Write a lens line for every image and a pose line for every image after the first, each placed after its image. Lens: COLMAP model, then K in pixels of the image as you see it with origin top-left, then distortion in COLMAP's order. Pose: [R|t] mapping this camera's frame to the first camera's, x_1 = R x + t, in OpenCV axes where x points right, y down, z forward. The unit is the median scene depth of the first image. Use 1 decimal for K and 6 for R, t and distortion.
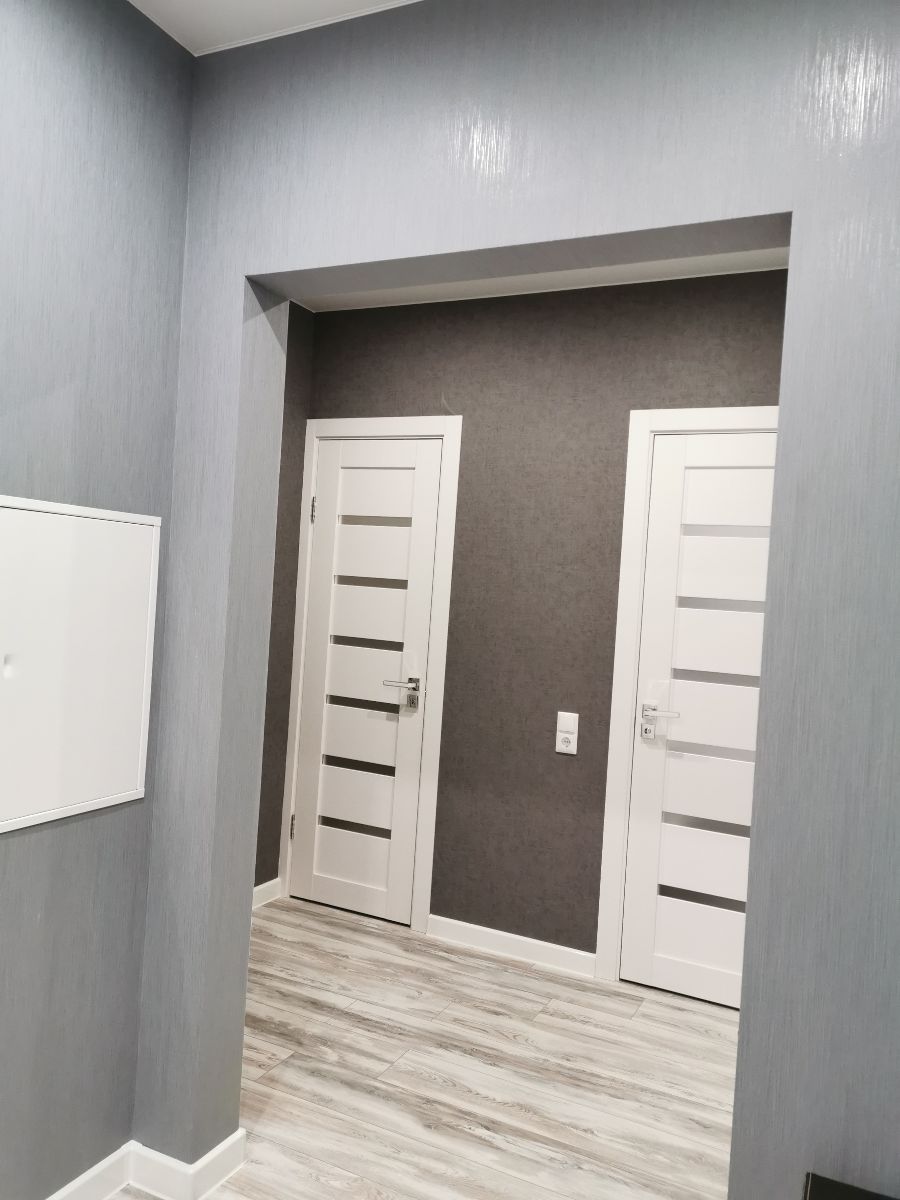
lens RADIAL K [[930.7, 0, 450.0], [0, 930.7, 600.0], [0, 0, 1]] dist [0.018683, 0.001667]
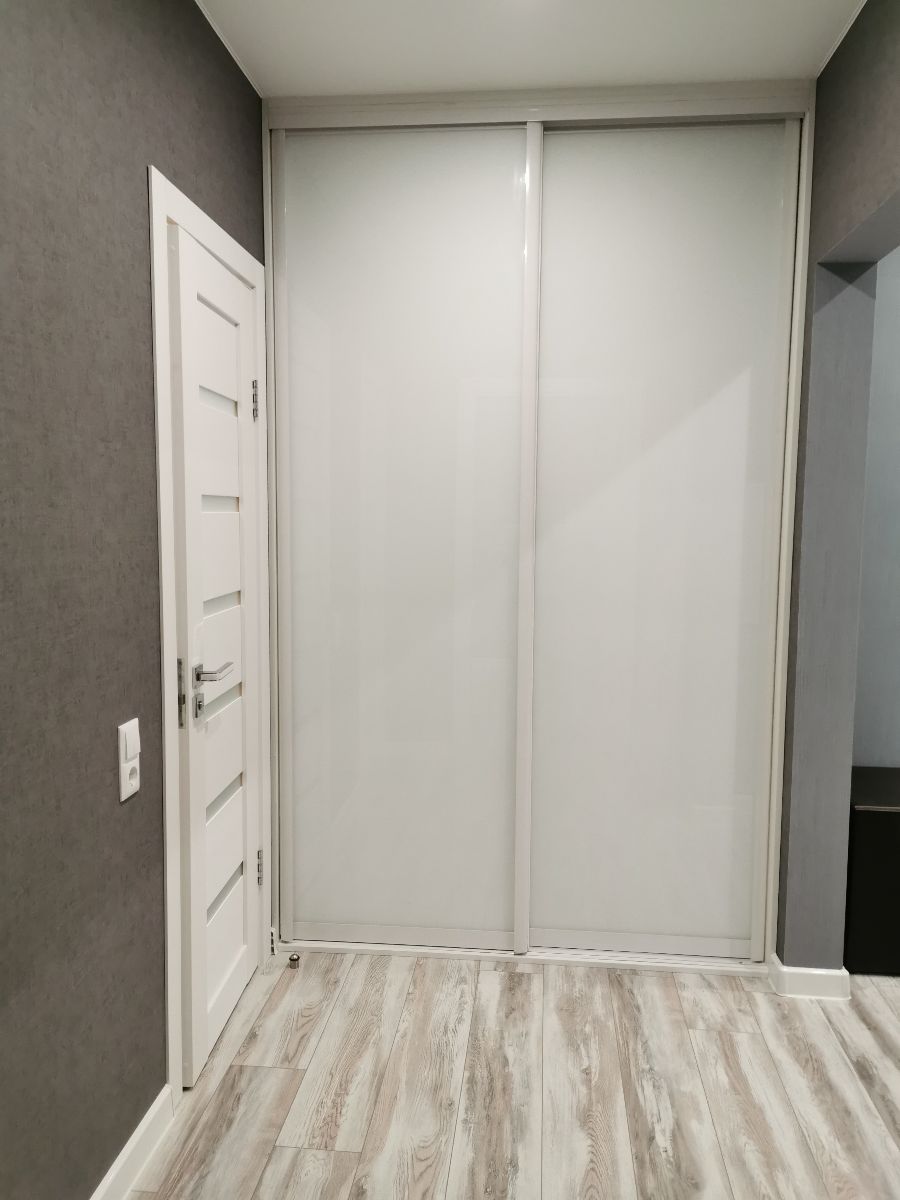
lens RADIAL K [[930.7, 0, 450.0], [0, 930.7, 600.0], [0, 0, 1]] dist [0.018683, 0.001667]
pose [[-0.348583, -0.157597, 0.923933, -0.546667], [-0.016140, 0.986626, 0.162201, -0.049371], [-0.937139, 0.041628, -0.346465, 1.303305]]
